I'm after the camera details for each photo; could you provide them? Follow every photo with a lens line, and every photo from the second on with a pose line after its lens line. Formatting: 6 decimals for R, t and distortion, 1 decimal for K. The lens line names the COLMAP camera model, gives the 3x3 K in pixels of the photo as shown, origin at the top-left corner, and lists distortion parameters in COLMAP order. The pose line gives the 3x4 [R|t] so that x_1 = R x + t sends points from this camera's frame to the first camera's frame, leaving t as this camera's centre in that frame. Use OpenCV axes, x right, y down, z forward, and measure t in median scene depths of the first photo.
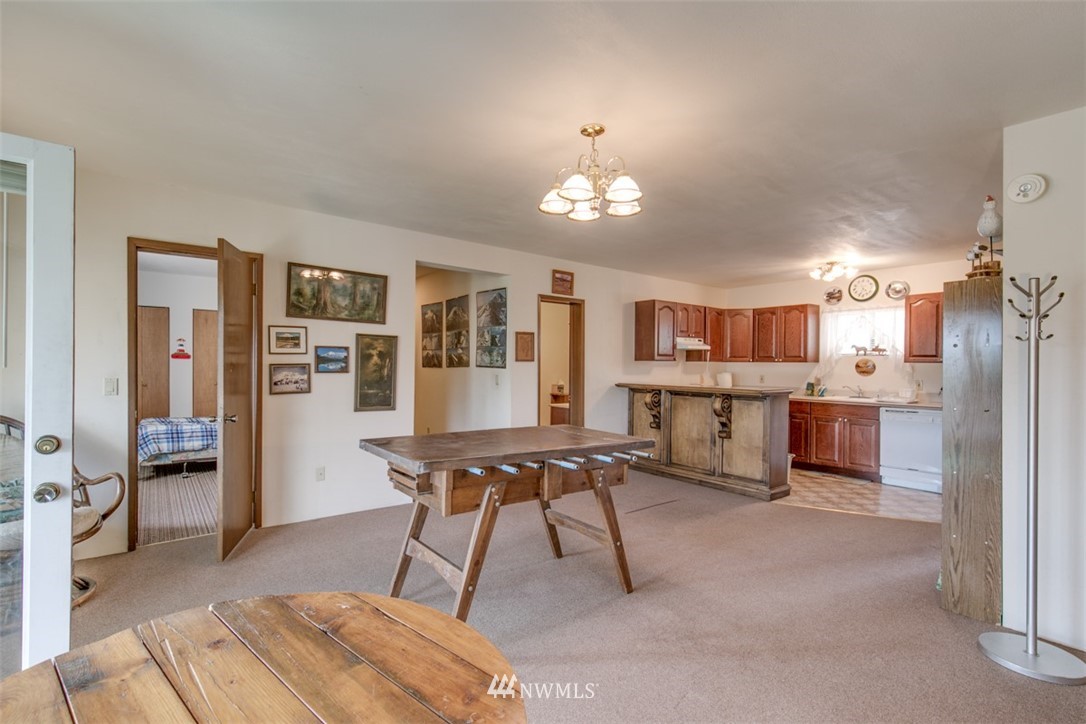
lens RADIAL K [[501.2, 0, 543.0], [0, 501.2, 362.0], [0, 0, 1]] dist [0.023444, -0.000140]
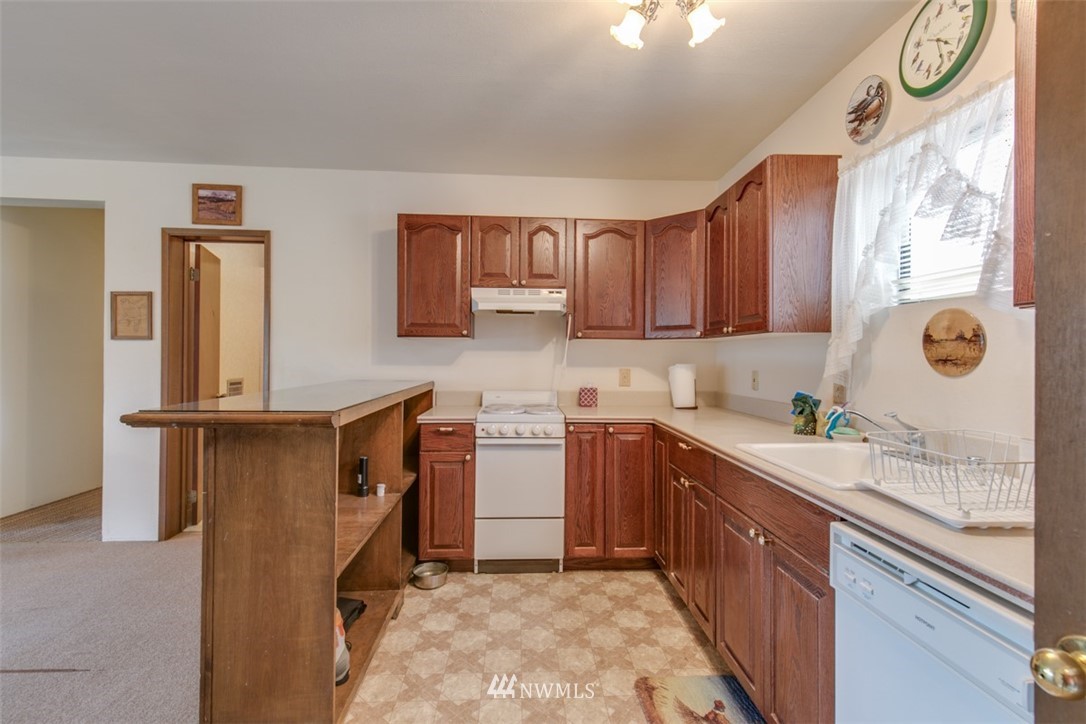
lens RADIAL K [[488.5, 0, 540.3], [0, 488.5, 356.2], [0, 0, 1]] dist [0.009119, -0.000951]
pose [[0.823146, -0.004260, -0.567813, 0.871851], [0.000423, 0.999976, -0.006890, 0.027996], [0.567829, 0.005431, 0.823129, 0.971082]]
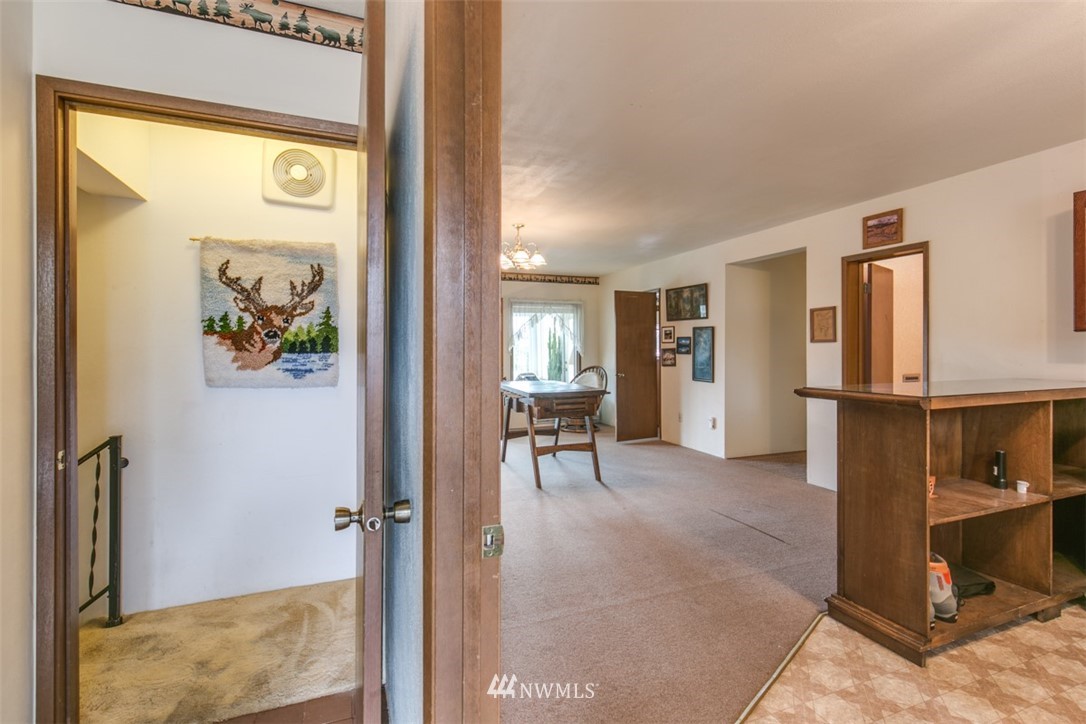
lens RADIAL K [[488.5, 0, 540.3], [0, 488.5, 356.2], [0, 0, 1]] dist [0.009119, -0.000951]
pose [[-0.290995, 0.000567, -0.956724, 1.095599], [0.001438, 0.999999, 0.000156, 0.025857], [0.956723, -0.001330, -0.290996, 0.964250]]
